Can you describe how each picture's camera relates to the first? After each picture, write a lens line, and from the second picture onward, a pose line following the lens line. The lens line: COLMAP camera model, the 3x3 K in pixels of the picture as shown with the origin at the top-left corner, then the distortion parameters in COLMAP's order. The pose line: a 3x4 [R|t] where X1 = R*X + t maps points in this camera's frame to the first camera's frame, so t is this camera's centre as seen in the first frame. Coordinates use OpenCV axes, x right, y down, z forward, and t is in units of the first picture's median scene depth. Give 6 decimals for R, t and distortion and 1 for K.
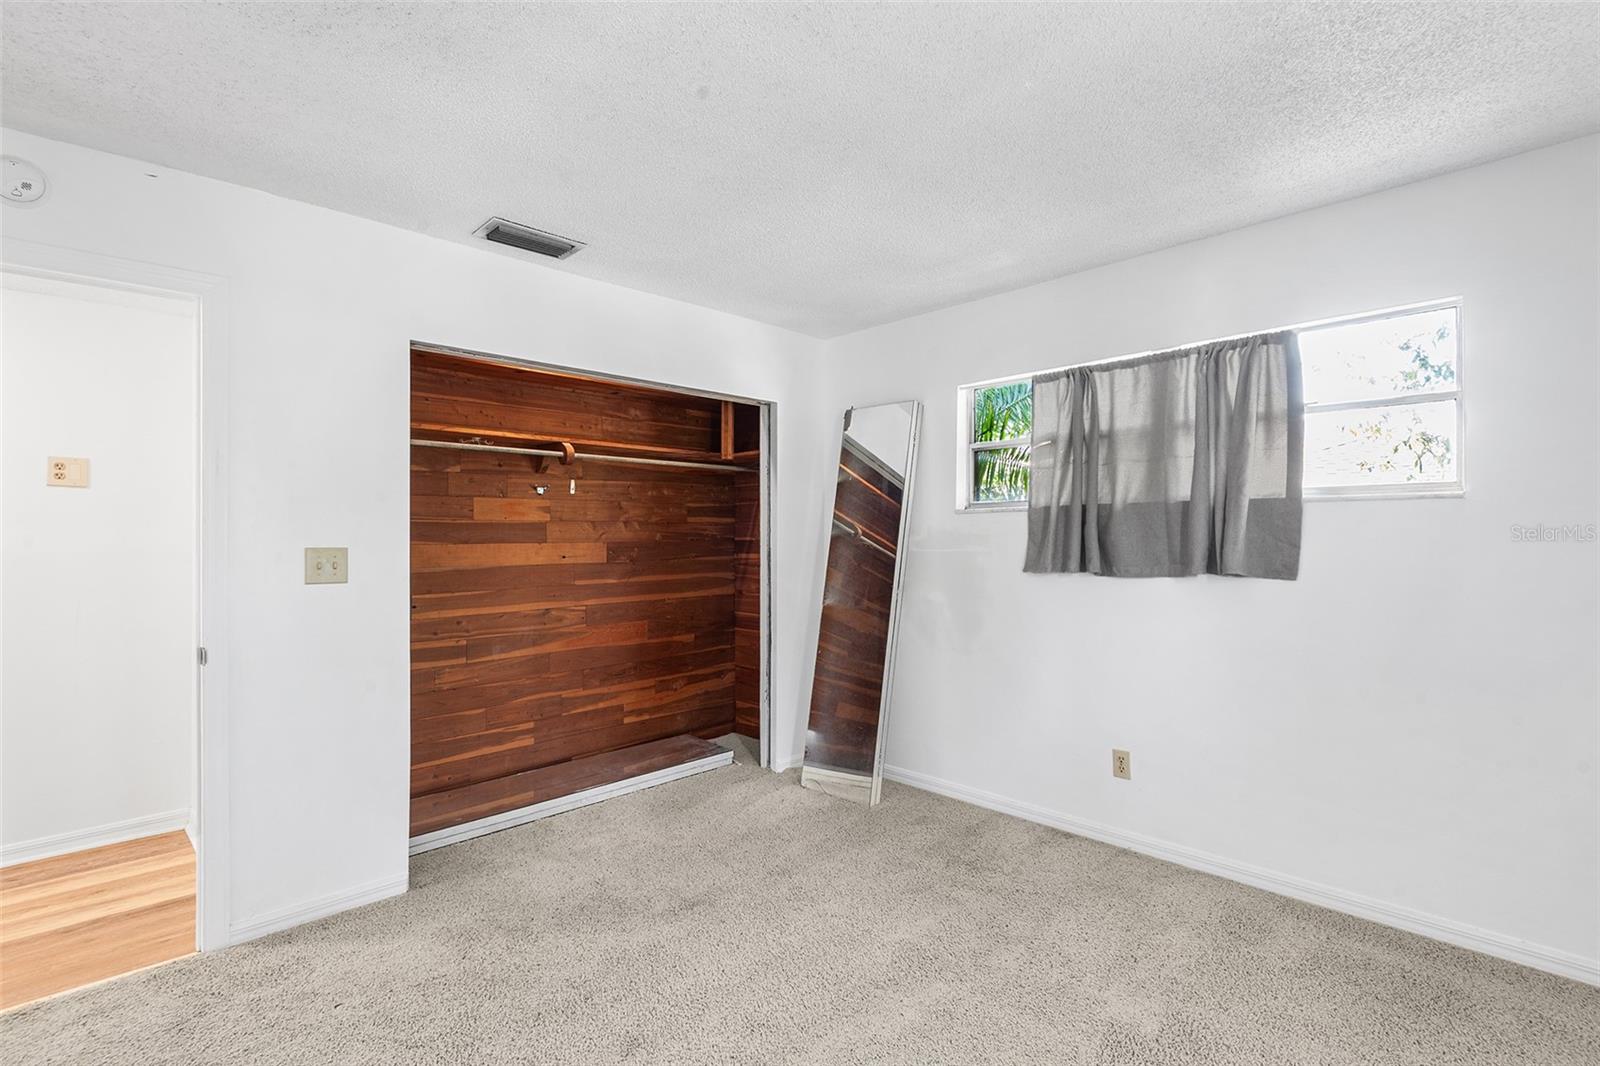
lens RADIAL K [[742.5, 0, 799.0], [0, 742.5, 545.9], [0, 0, 1]] dist [0.030979, -0.018411]
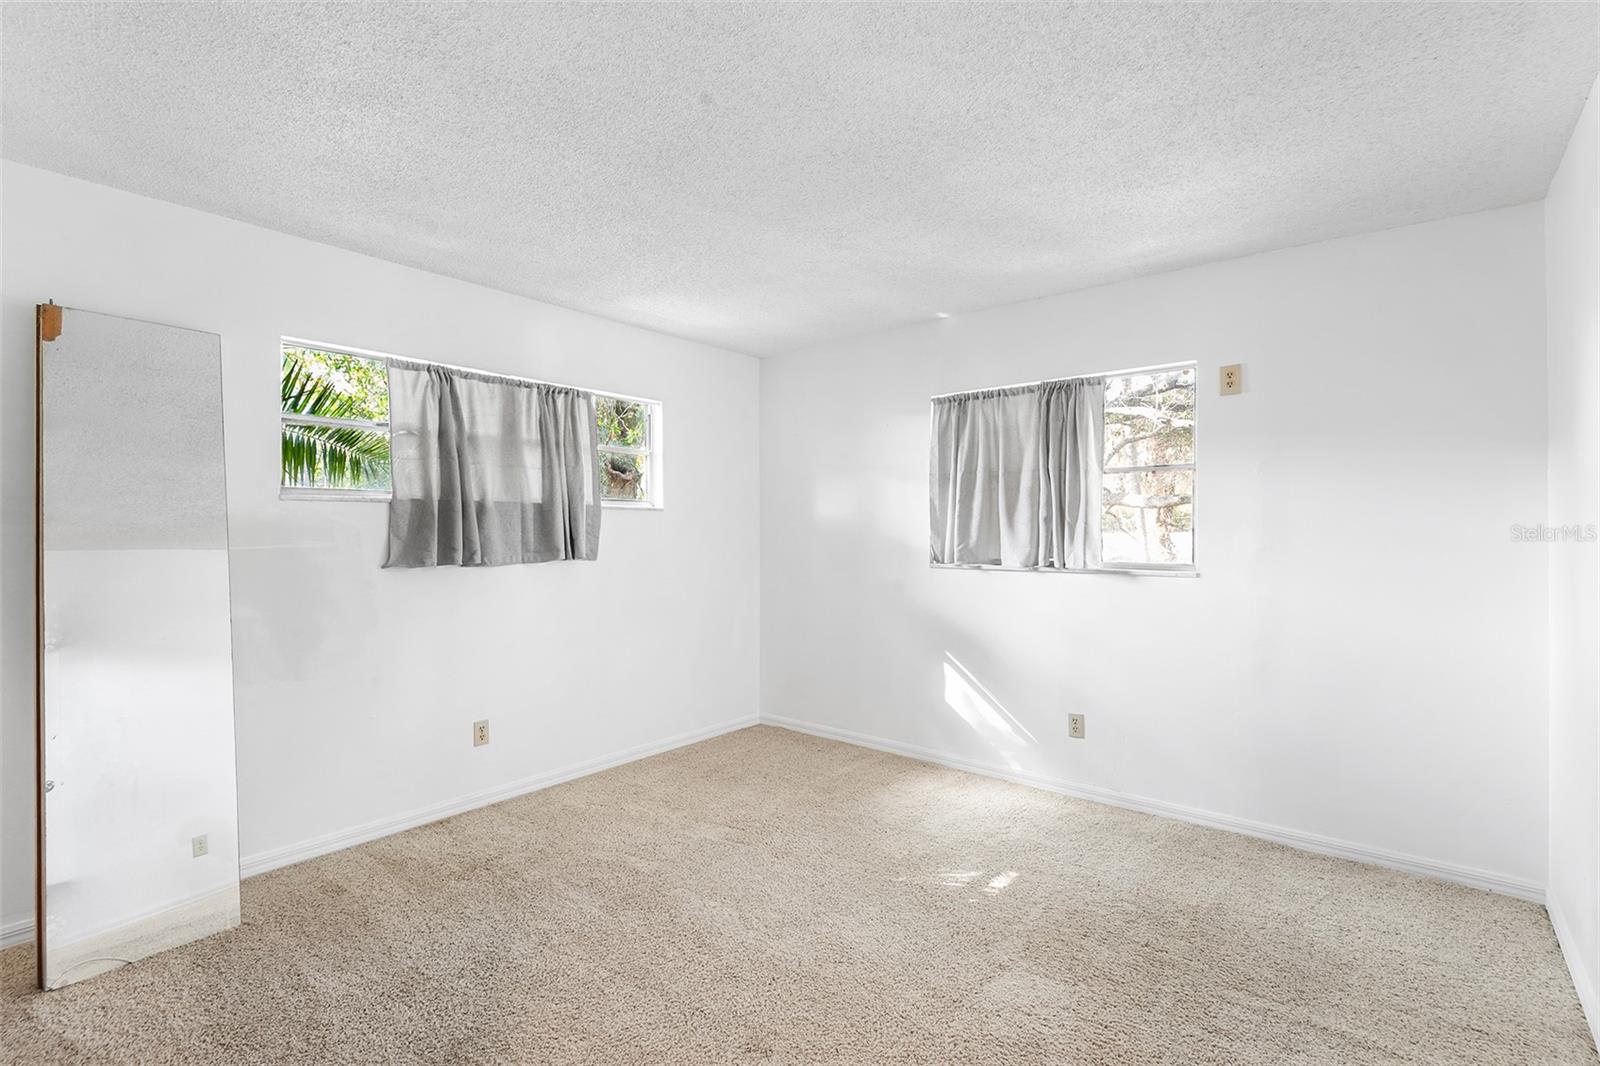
lens RADIAL K [[742.5, 0, 799.0], [0, 742.5, 545.9], [0, 0, 1]] dist [0.030979, -0.018411]
pose [[-0.116248, -0.015160, 0.993105, -0.744377], [0.009156, 0.999825, 0.016334, -0.003511], [-0.993178, 0.010992, -0.116089, 0.659464]]
